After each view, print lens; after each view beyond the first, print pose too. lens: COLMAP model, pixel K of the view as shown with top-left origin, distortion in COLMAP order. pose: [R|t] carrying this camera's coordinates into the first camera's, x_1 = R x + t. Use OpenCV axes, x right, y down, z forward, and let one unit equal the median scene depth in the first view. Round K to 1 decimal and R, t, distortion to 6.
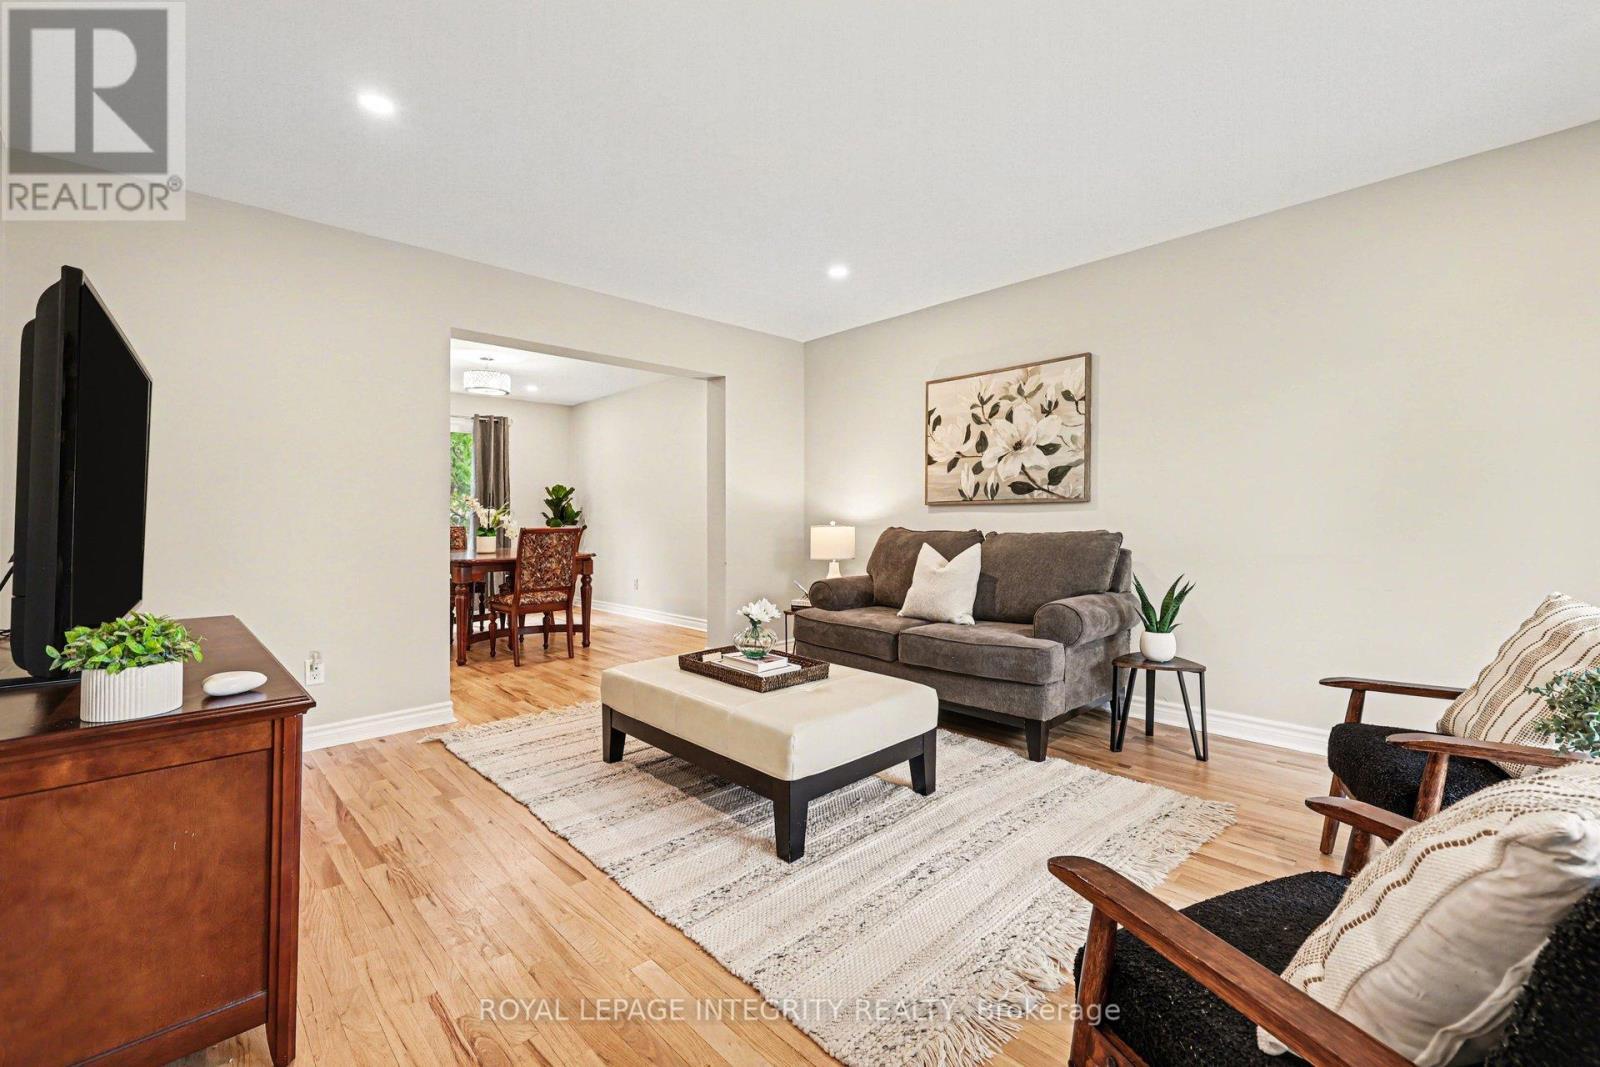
lens RADIAL K [[669.1, 0, 805.6], [0, 669.1, 520.7], [0, 0, 1]] dist [0.007236, 0.000017]
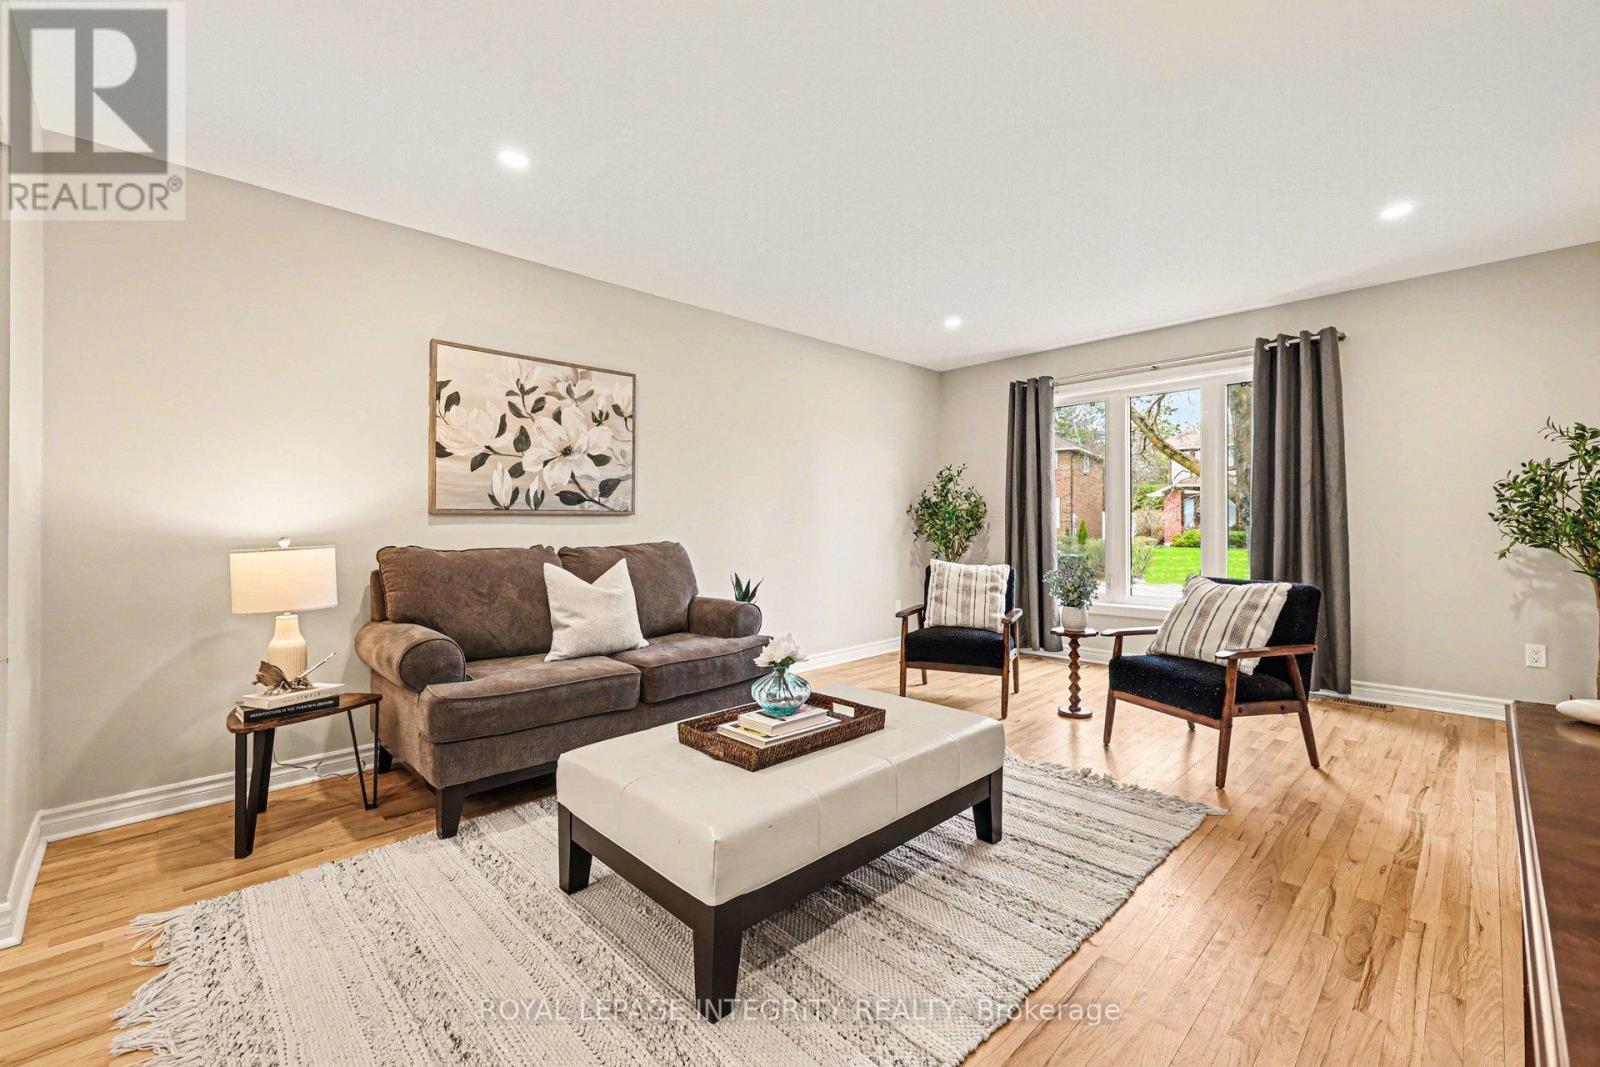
lens RADIAL K [[669.1, 0, 796.2], [0, 669.1, 529.5], [0, 0, 1]] dist [0.007236, 0.000017]
pose [[0.005466, 0.000781, 0.999985, -0.568822], [0.010545, 0.999944, -0.000839, -0.001978], [-0.999929, 0.010549, 0.005457, 0.665820]]
